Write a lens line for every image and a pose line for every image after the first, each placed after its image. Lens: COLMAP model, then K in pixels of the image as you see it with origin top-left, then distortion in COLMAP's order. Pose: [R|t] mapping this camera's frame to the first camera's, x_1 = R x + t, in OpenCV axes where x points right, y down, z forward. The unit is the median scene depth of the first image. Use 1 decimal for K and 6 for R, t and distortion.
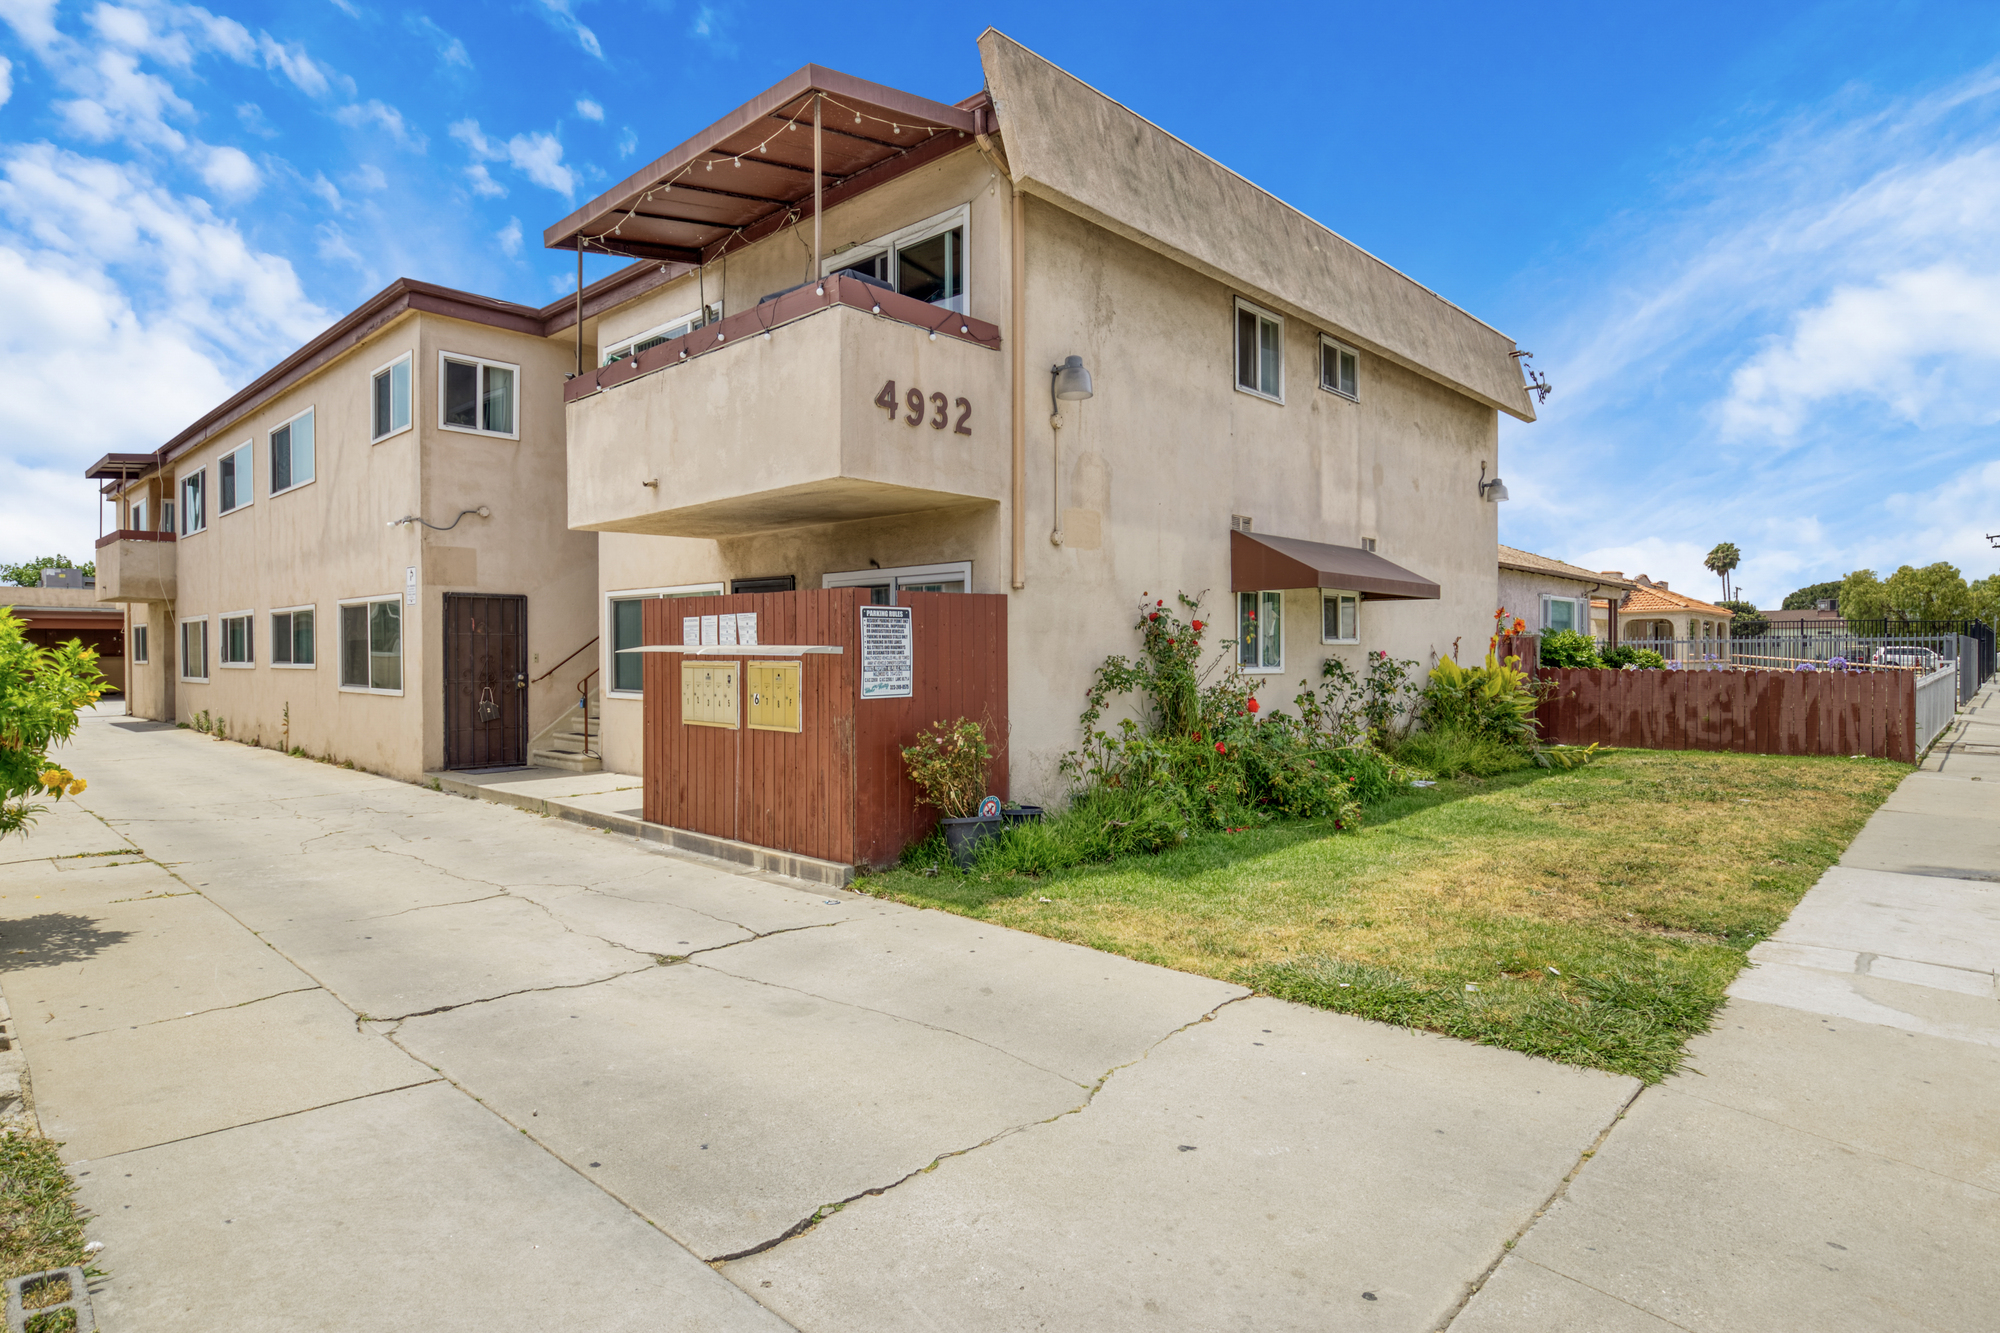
lens RADIAL K [[1090.9, 0, 1000.0], [0, 1090.9, 666.5], [0, 0, 1]] dist [-0.015525, 0.000977]
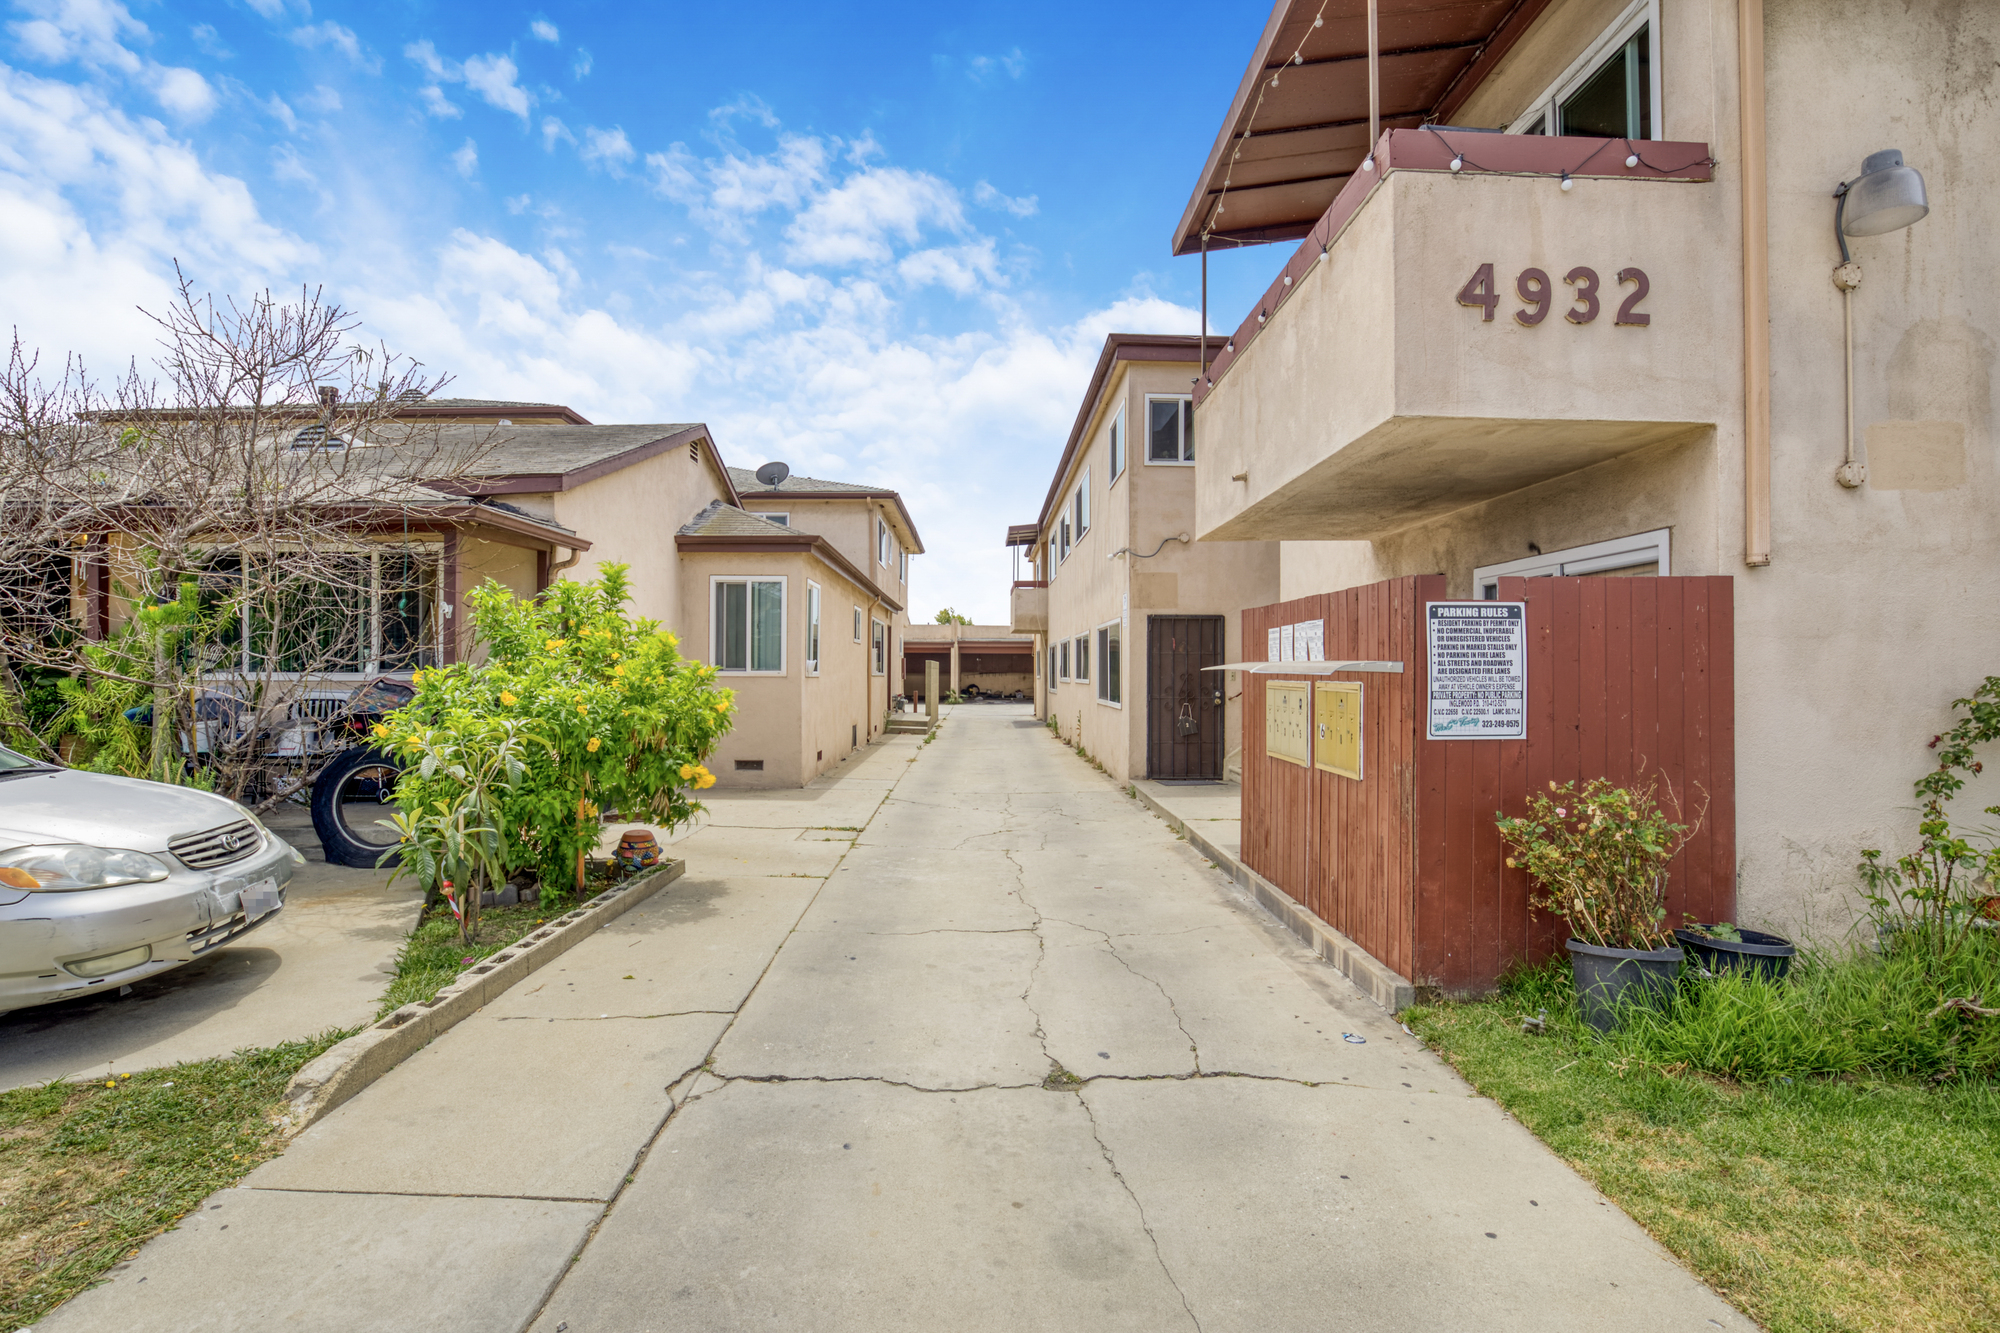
lens RADIAL K [[949.3, 0, 1001.2], [0, 949.3, 668.5], [0, 0, 1]] dist [-0.034332, 0.007931]
pose [[0.705563, 0.000393, -0.708647, 0.077608], [-0.011203, 0.999881, -0.010600, -0.003940], [0.708559, 0.015418, 0.705484, 0.310334]]
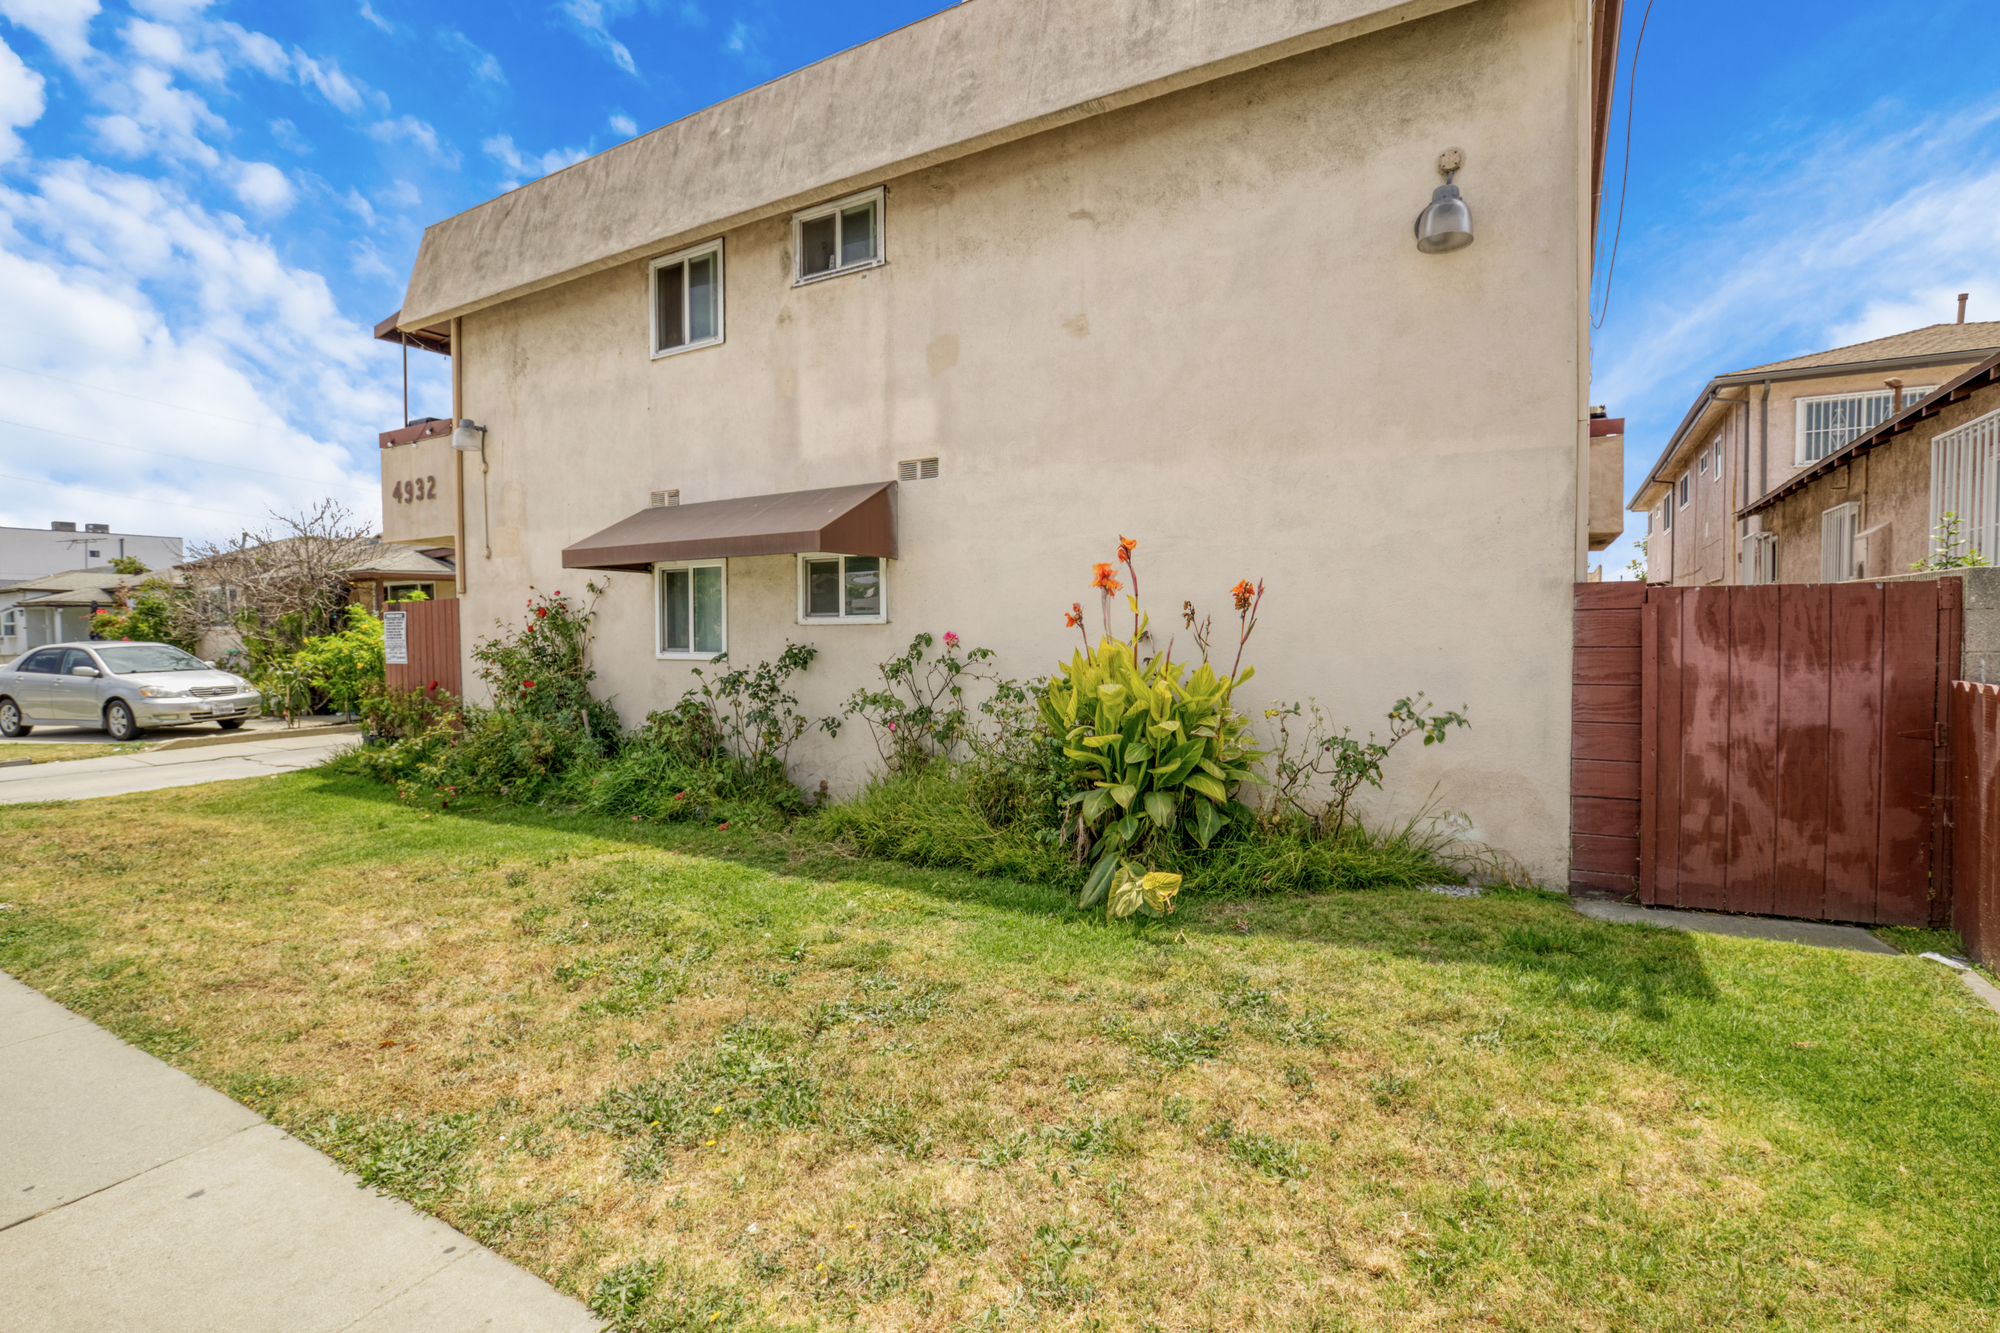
lens RADIAL K [[928.2, 0, 1004.6], [0, 928.2, 666.4], [0, 0, 1]] dist [-0.035400, 0.007096]
pose [[0.231749, 0.039898, -0.971957, 1.240810], [-0.003459, 0.999186, 0.040190, -0.023490], [0.972770, -0.005952, 0.231698, 1.279821]]
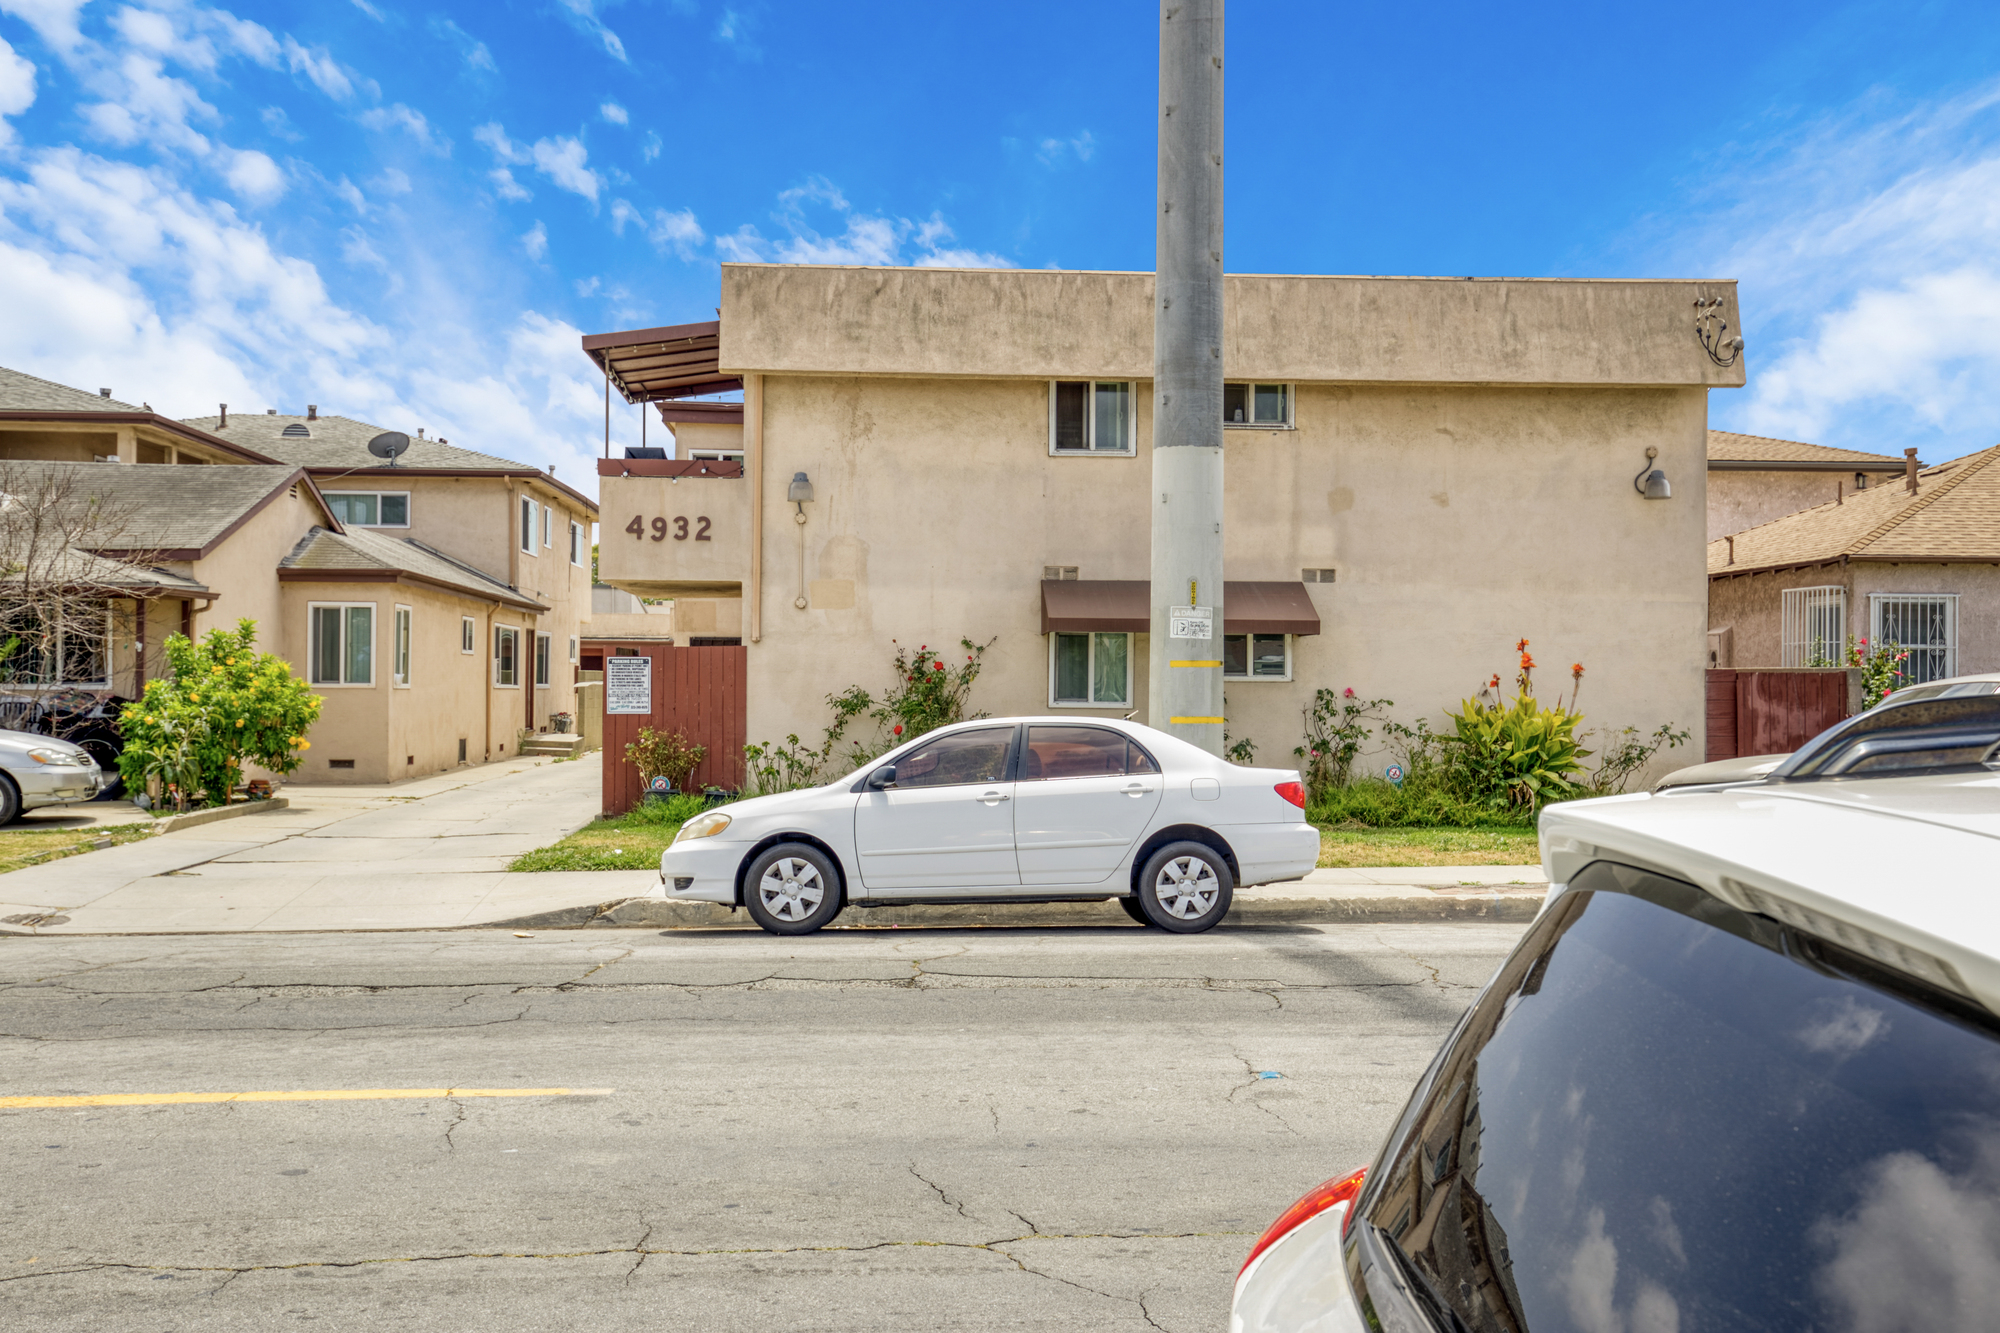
lens RADIAL K [[1951.1, 0, 1007.5], [0, 1951.1, 640.6], [0, 0, 1]] dist [0.070717, -0.003419]
pose [[0.732313, -0.008376, -0.680916, 1.790924], [-0.015633, 0.999454, -0.029108, -0.003917], [0.680788, 0.031961, 0.731783, -0.575041]]
